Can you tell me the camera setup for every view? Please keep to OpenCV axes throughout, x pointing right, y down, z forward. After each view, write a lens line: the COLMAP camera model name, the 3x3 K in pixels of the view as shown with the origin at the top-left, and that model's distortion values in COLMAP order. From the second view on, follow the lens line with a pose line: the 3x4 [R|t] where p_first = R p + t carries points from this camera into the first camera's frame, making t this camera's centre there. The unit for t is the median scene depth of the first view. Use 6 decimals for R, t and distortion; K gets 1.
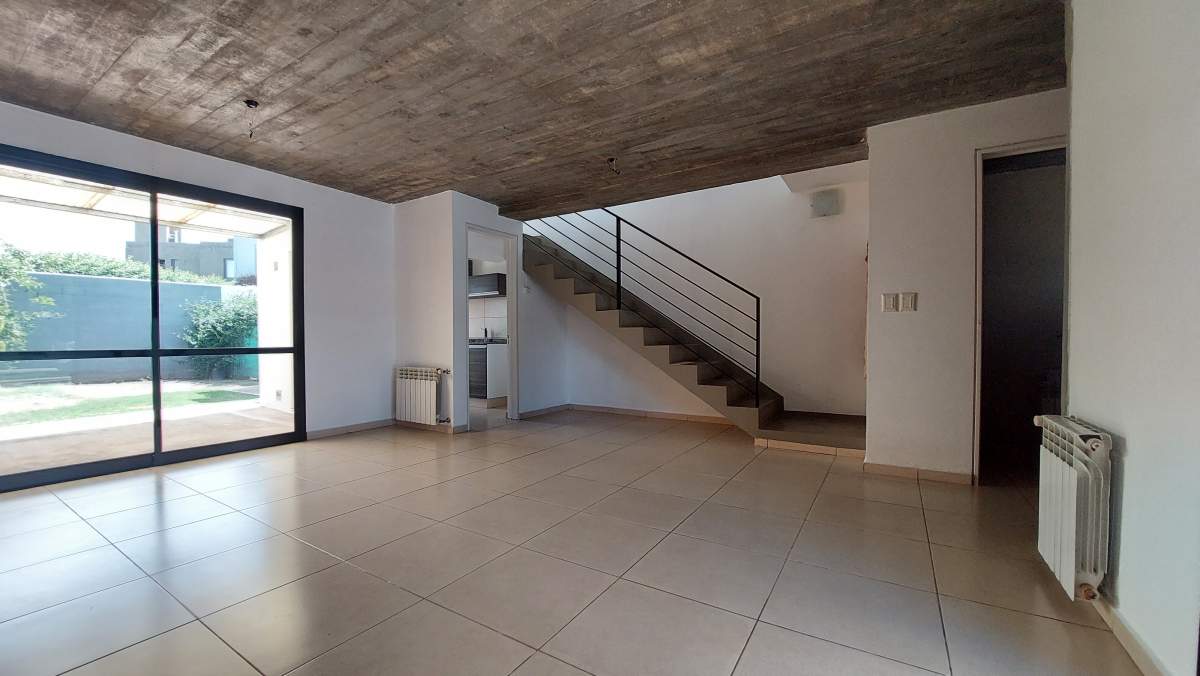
lens RADIAL K [[478.5, 0, 576.0], [0, 478.5, 341.2], [0, 0, 1]] dist [-0.018337, -0.001247]
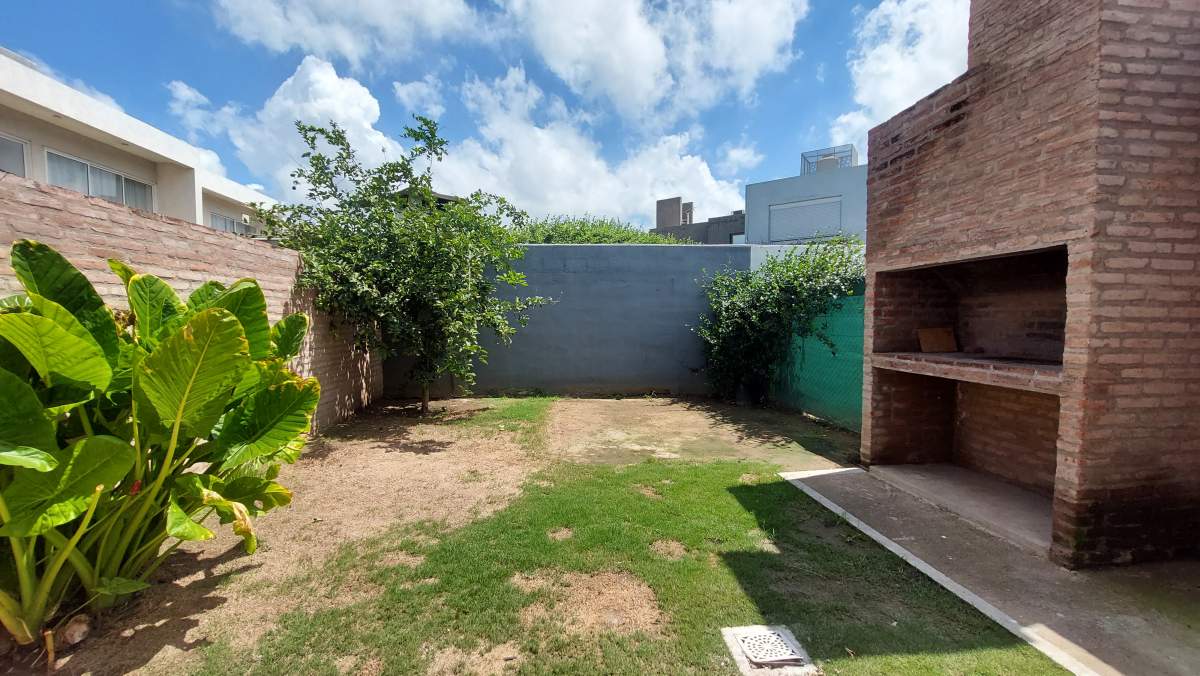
lens RADIAL K [[478.5, 0, 602.4], [0, 478.5, 339.8], [0, 0, 1]] dist [-0.018337, -0.001247]
pose [[0.640266, 0.039746, -0.767124, -1.067058], [-0.003298, 0.998794, 0.048997, -0.068255], [0.768146, -0.028841, 0.639625, 1.239779]]
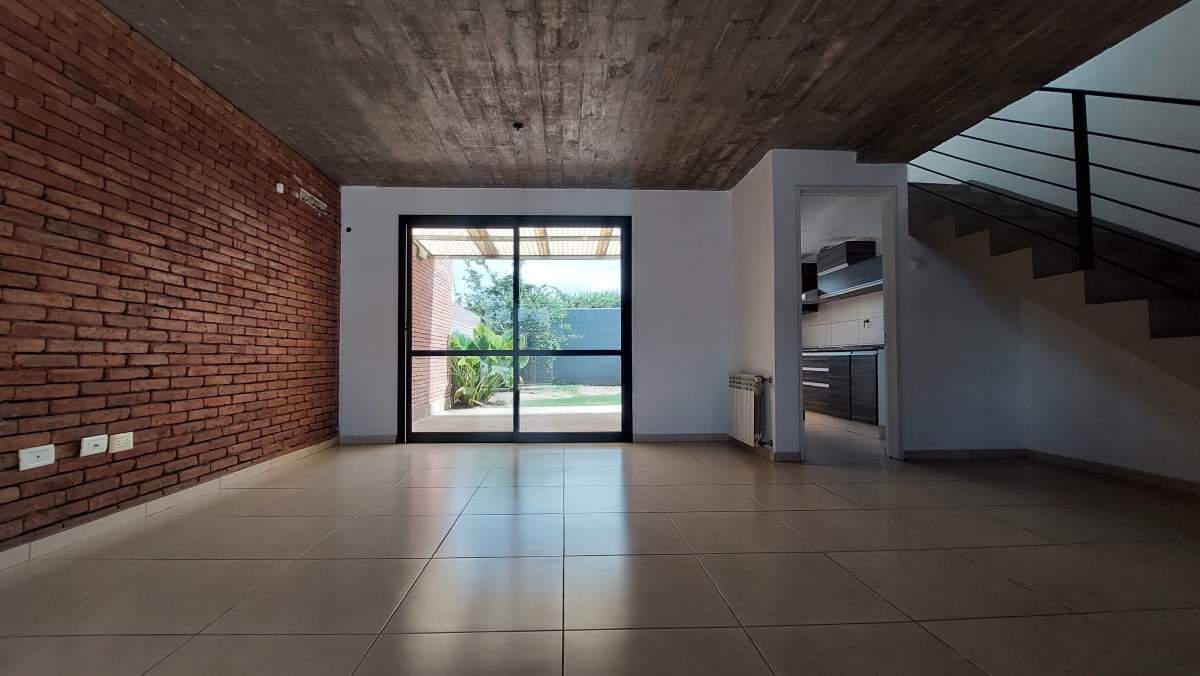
lens RADIAL K [[478.5, 0, 579.3], [0, 478.5, 346.5], [0, 0, 1]] dist [-0.018337, -0.001247]
pose [[0.577408, -0.021105, -0.816183, 0.191567], [-0.002529, 0.999615, -0.027637, 0.031257], [0.816452, 0.018022, 0.577133, 0.298450]]
